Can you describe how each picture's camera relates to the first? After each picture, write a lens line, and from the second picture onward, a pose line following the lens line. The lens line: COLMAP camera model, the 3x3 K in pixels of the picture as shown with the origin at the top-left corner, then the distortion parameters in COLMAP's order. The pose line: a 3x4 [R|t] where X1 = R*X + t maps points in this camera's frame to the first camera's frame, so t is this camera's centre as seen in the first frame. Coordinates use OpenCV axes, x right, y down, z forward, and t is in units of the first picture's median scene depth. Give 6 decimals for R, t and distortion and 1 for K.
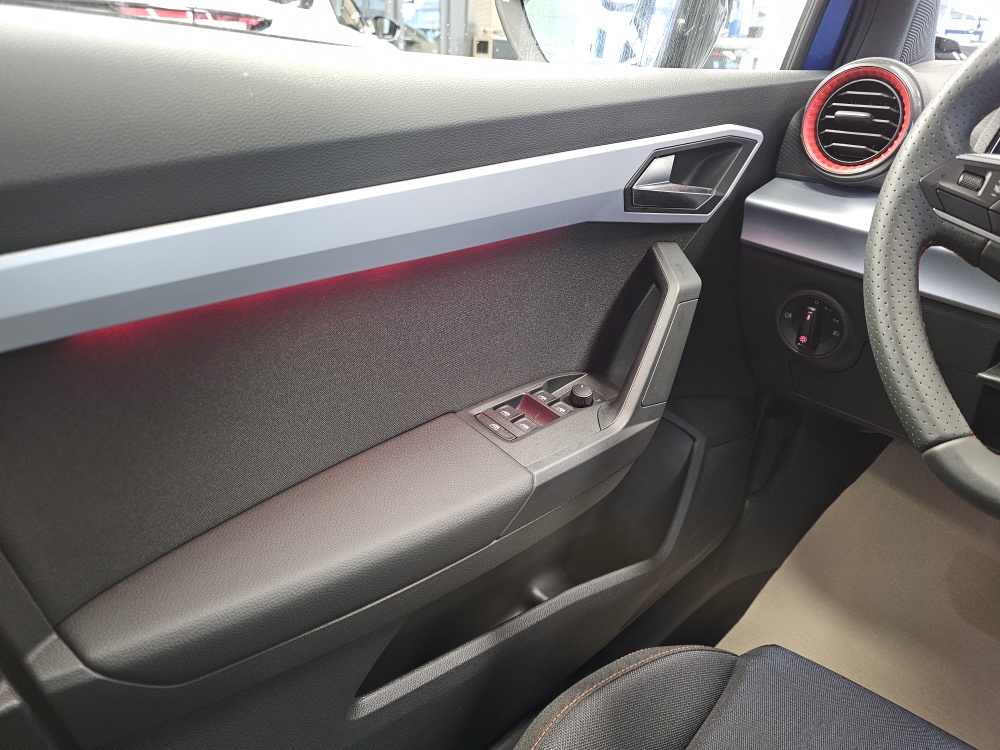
lens RADIAL K [[669.5, 0, 504.8], [0, 669.5, 376.4], [0, 0, 1]] dist [0.052321, -0.055749]
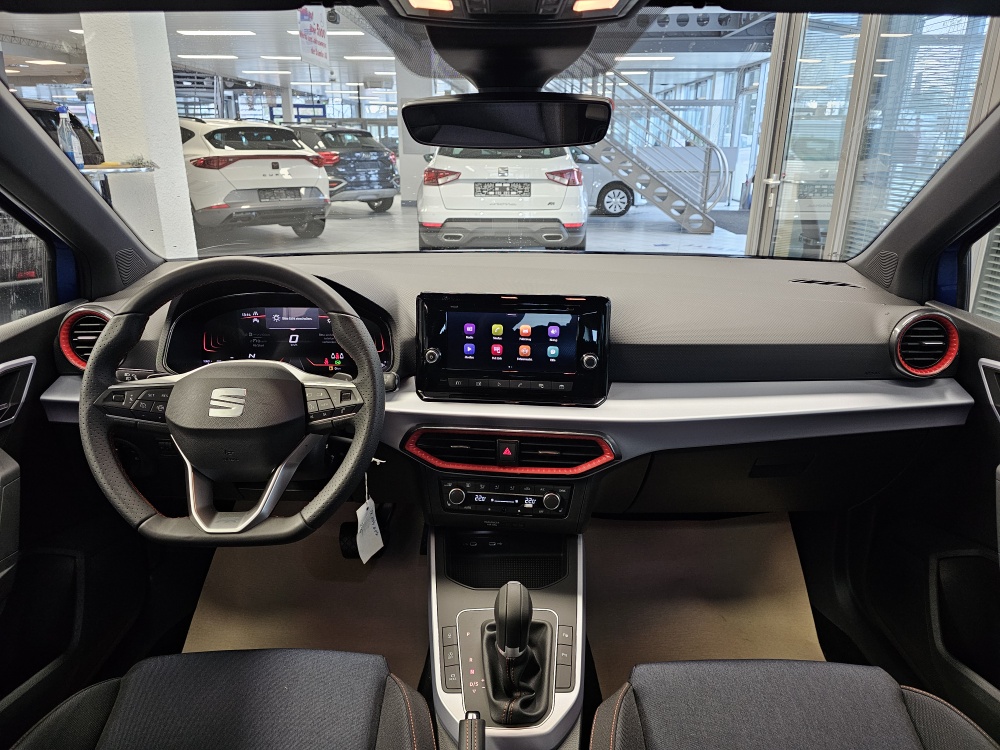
lens RADIAL K [[669.5, 0, 502.5], [0, 669.5, 380.3], [0, 0, 1]] dist [0.052321, -0.055749]
pose [[0.700526, -0.279288, 0.656705, 0.103577], [0.333867, 0.941579, 0.044296, -0.022972], [-0.630711, 0.188221, 0.752845, -0.842507]]
